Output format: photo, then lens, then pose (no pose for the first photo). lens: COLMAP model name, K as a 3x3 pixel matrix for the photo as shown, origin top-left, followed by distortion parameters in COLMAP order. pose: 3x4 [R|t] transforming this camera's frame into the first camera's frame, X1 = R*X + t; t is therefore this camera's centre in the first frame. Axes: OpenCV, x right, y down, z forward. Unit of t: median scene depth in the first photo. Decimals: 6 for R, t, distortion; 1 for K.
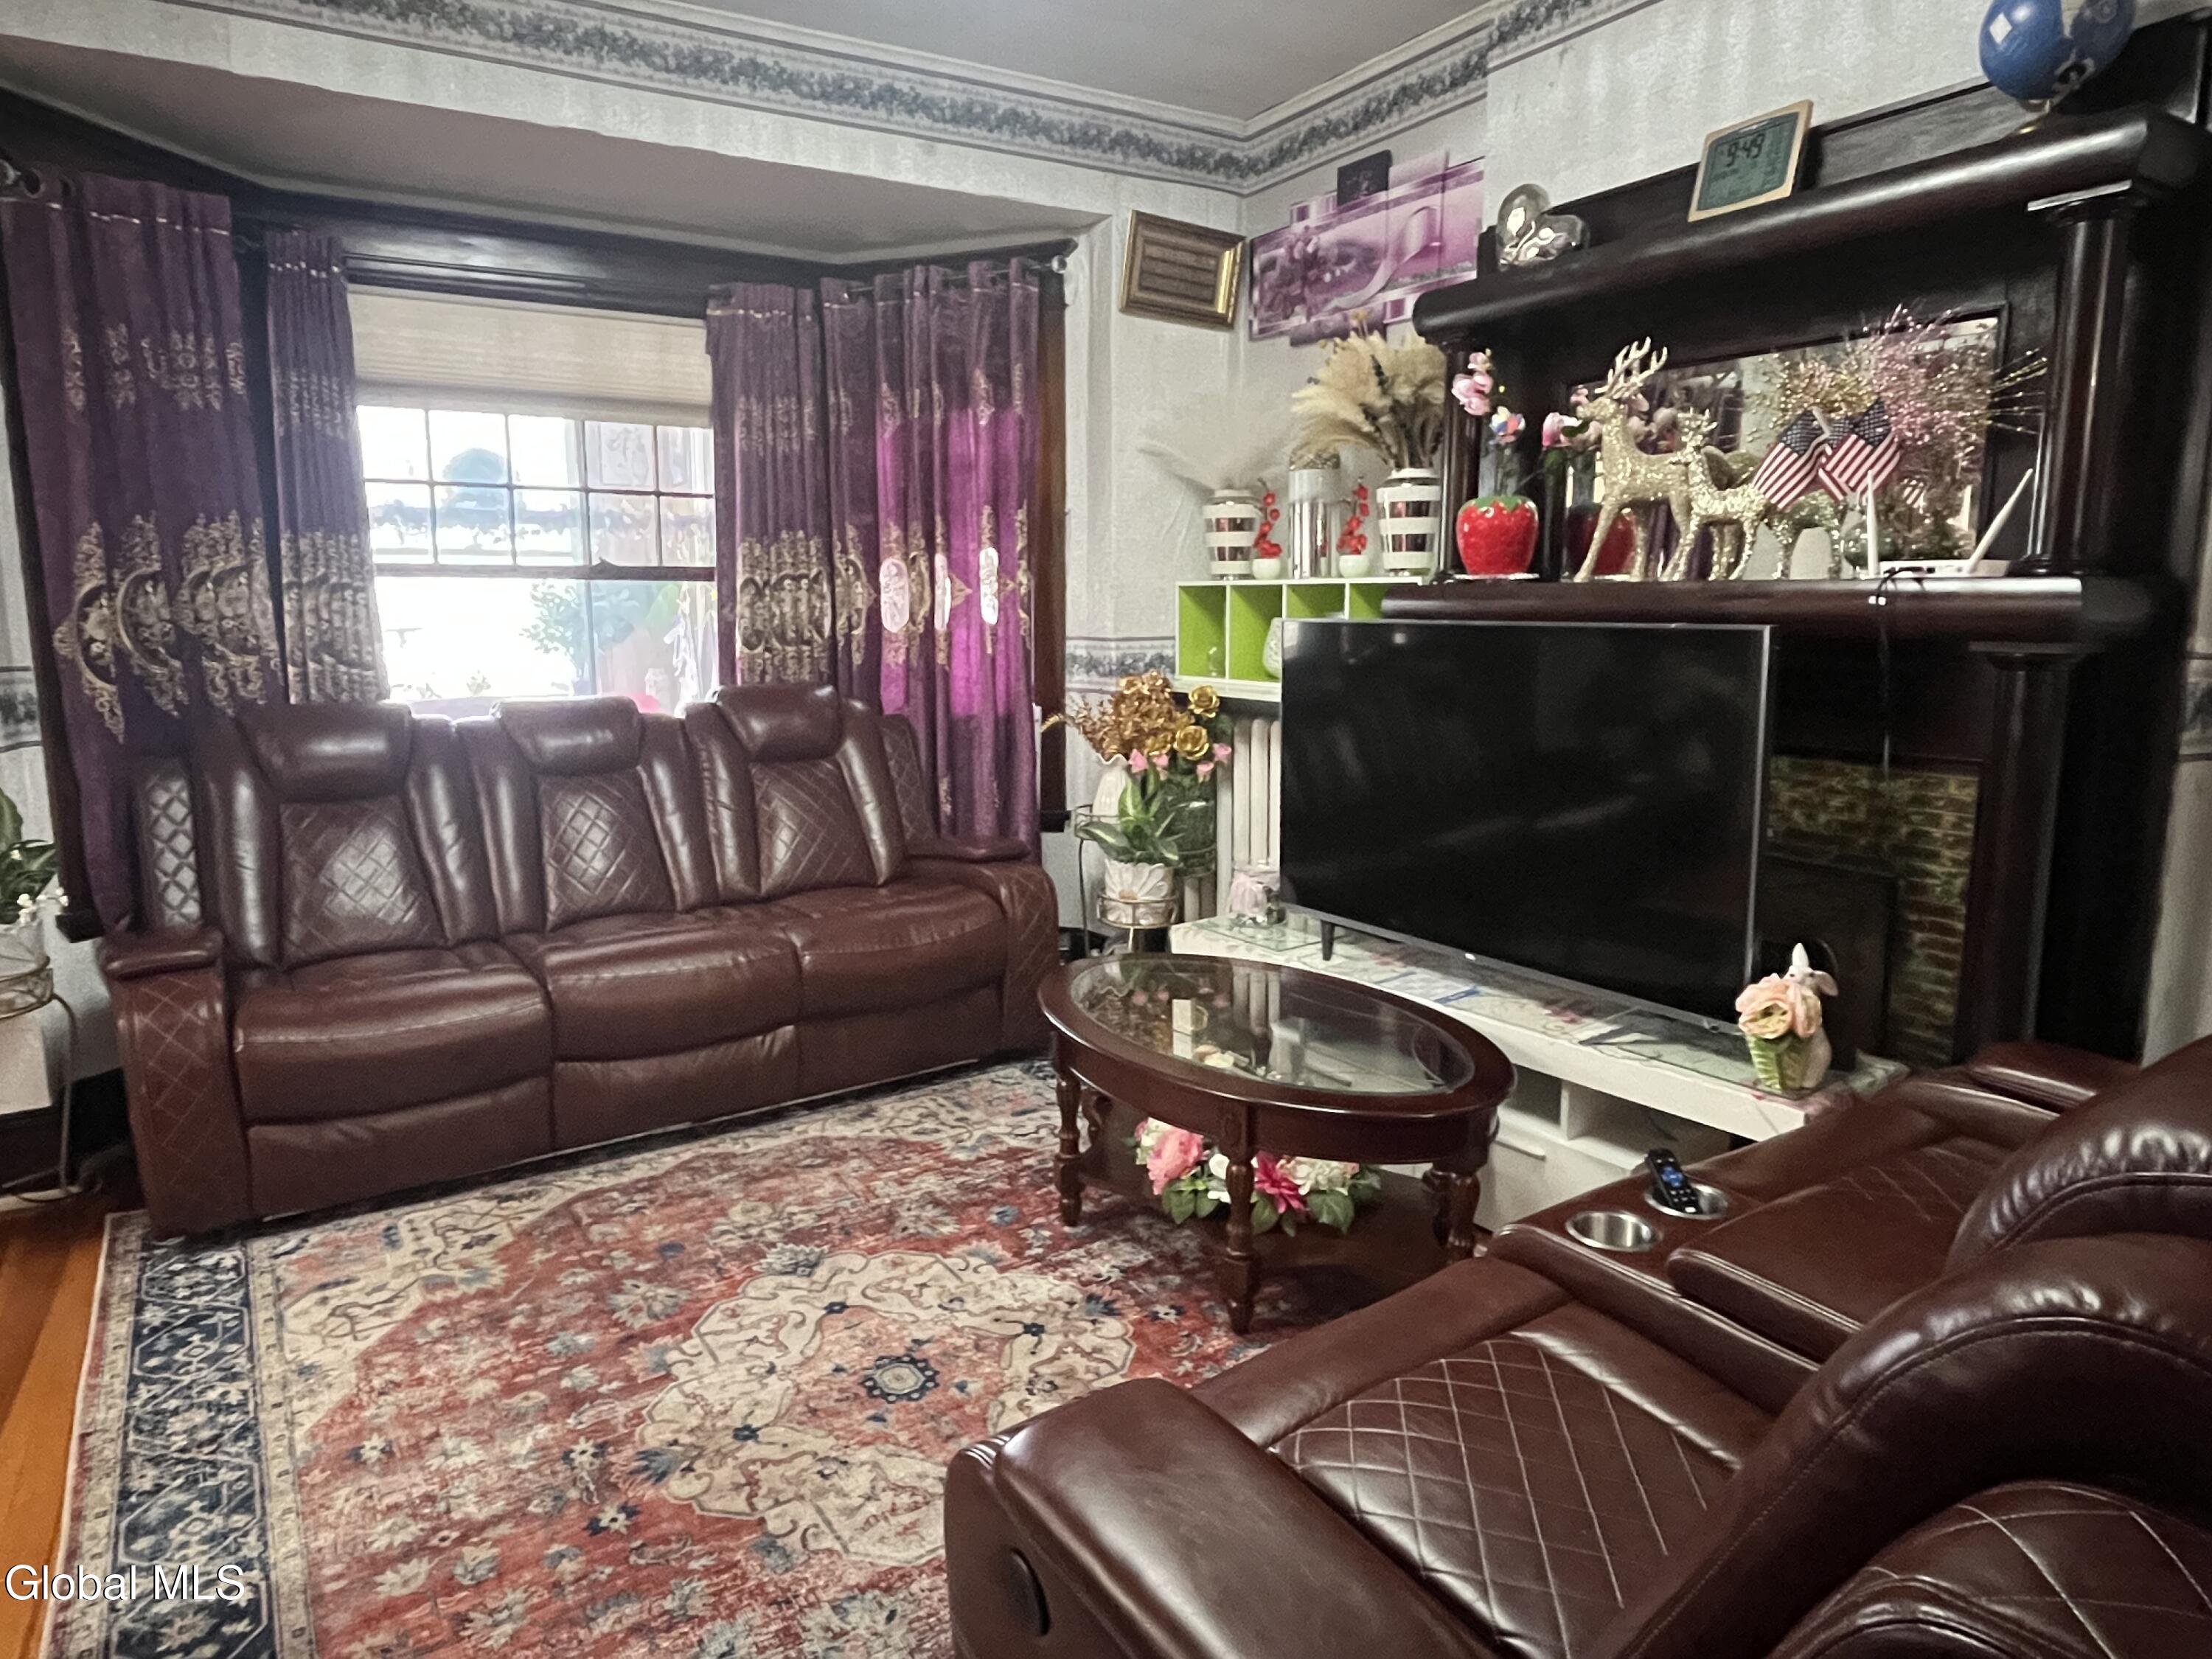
lens RADIAL K [[1356.6, 0, 1115.4], [0, 1356.6, 787.3], [0, 0, 1]] dist [0.001880, -0.003523]
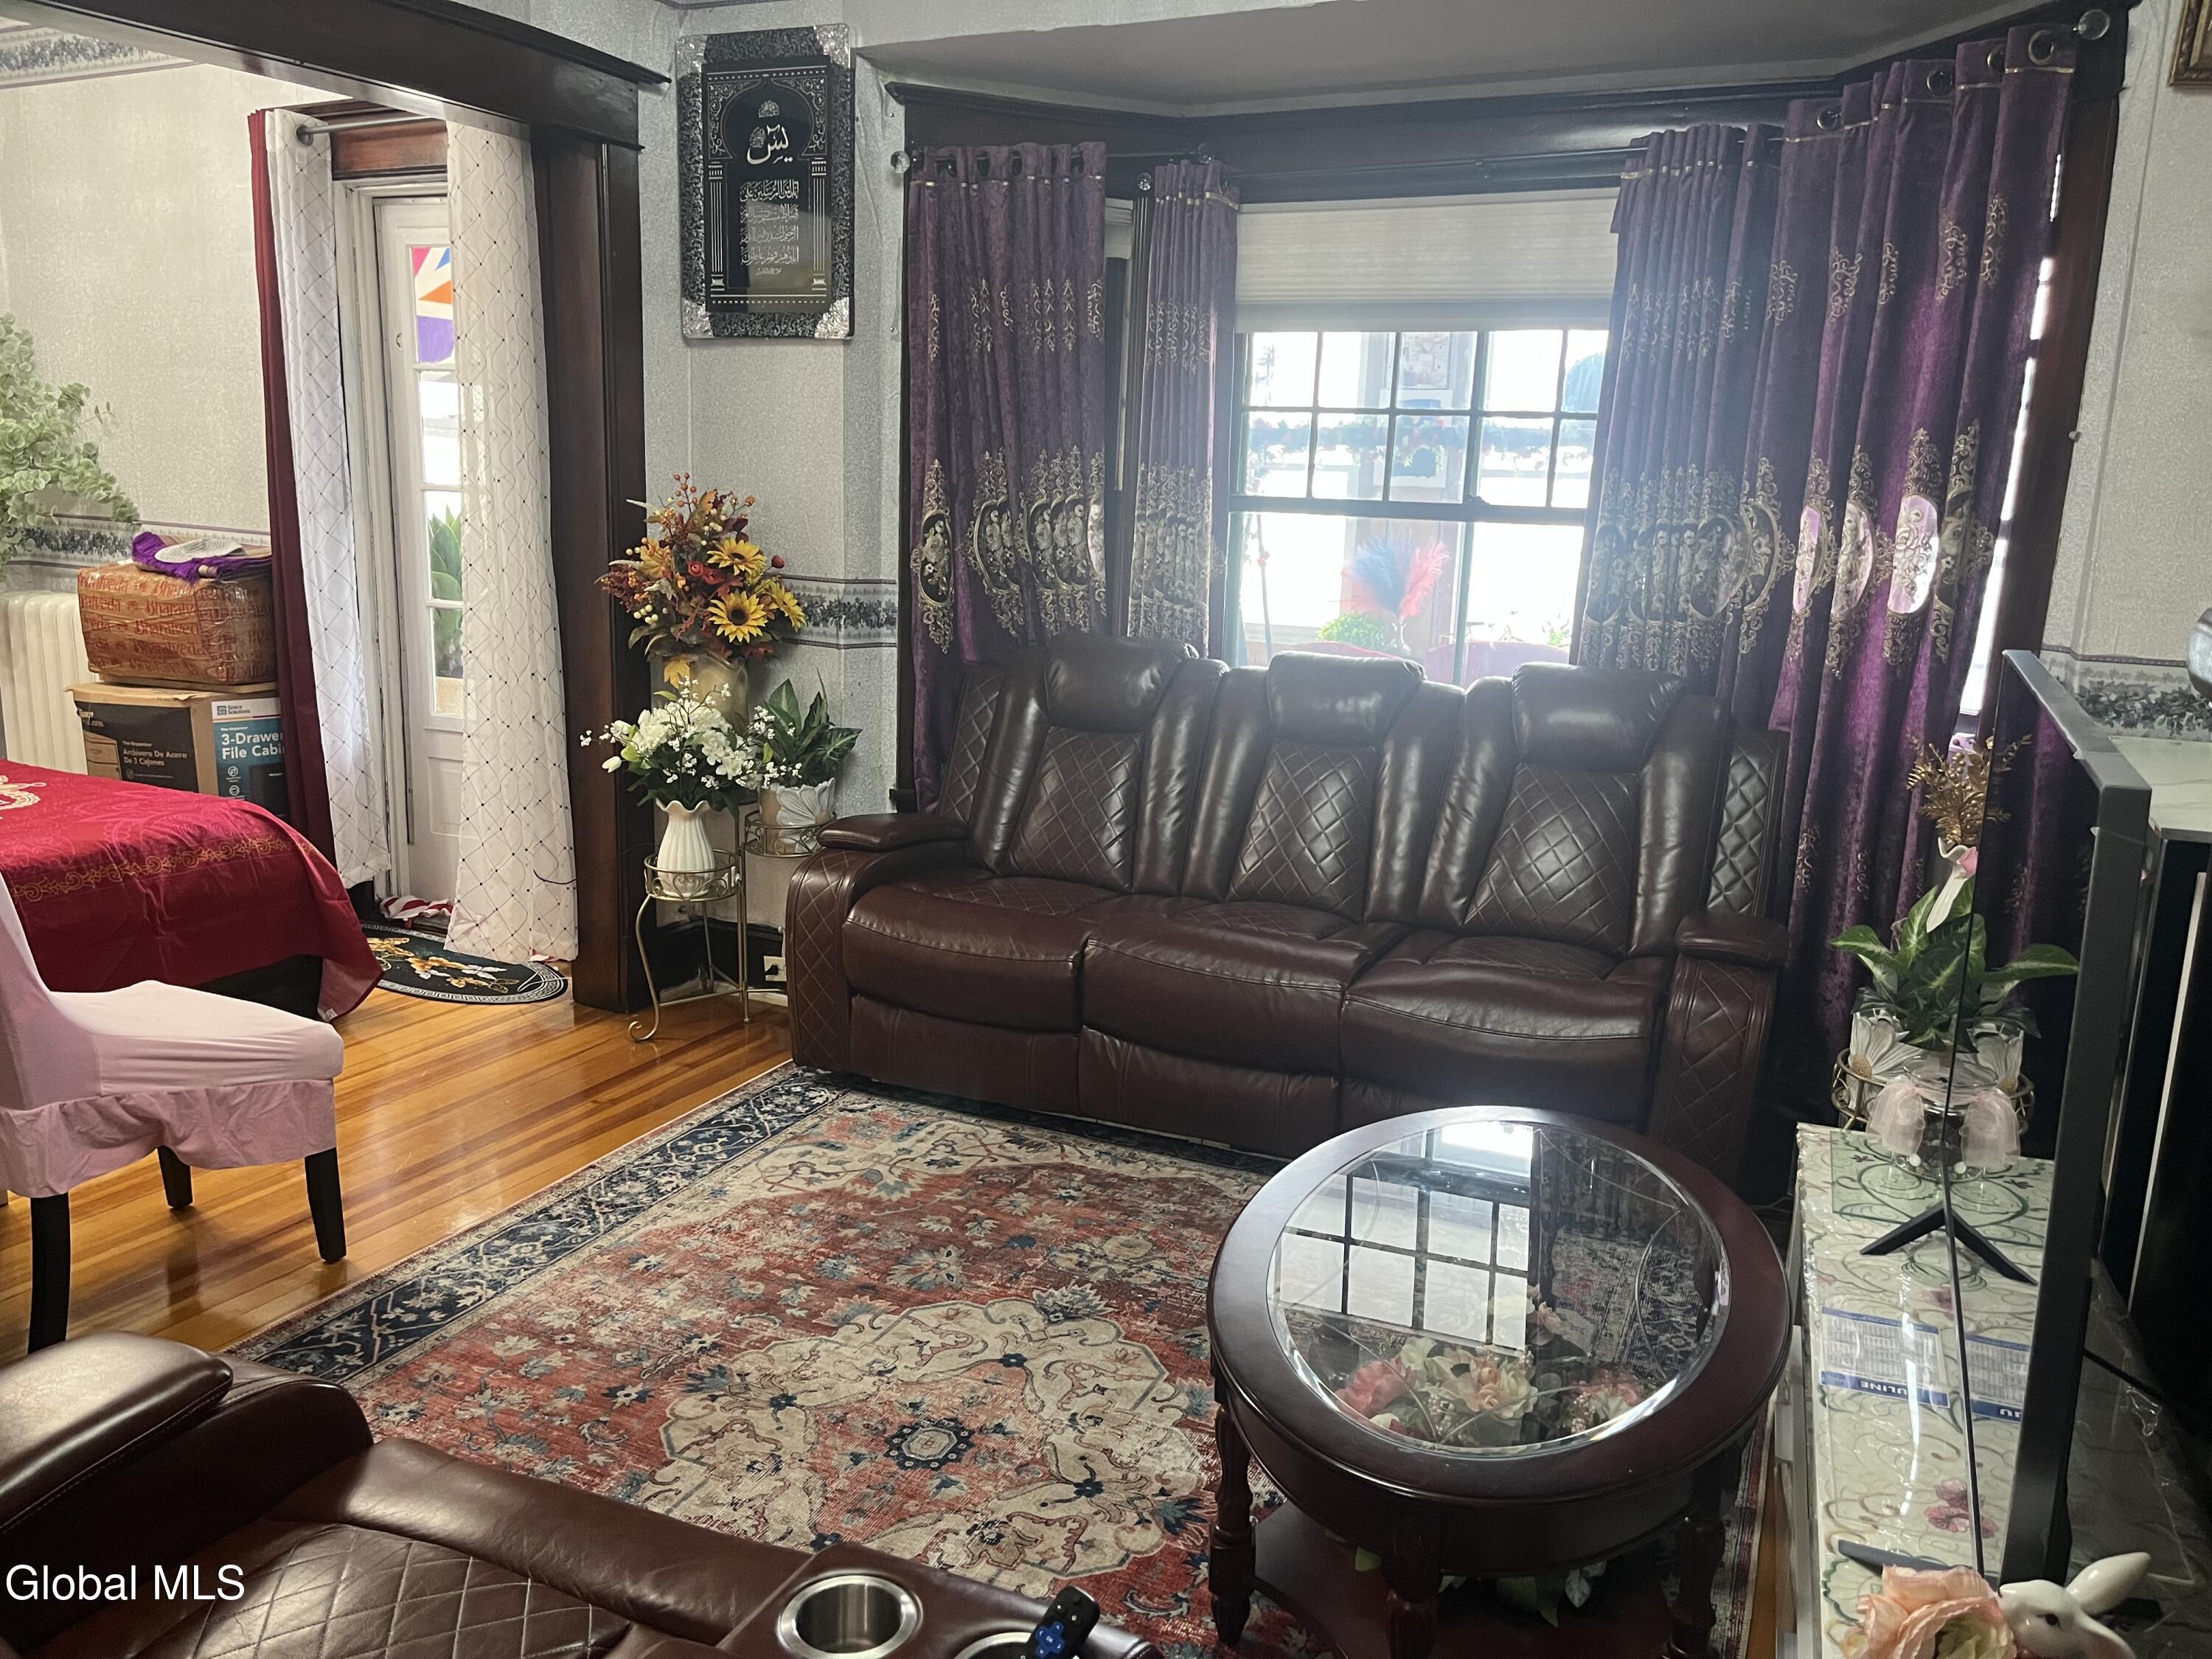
lens RADIAL K [[1680.4, 0, 1106.0], [0, 1680.4, 836.2], [0, 0, 1]] dist [0.037570, -0.046150]
pose [[0.530488, 0.194939, -0.824974, 0.571480], [-0.152450, 0.979271, 0.133368, -0.095446], [0.833871, 0.055017, 0.549210, 0.354581]]
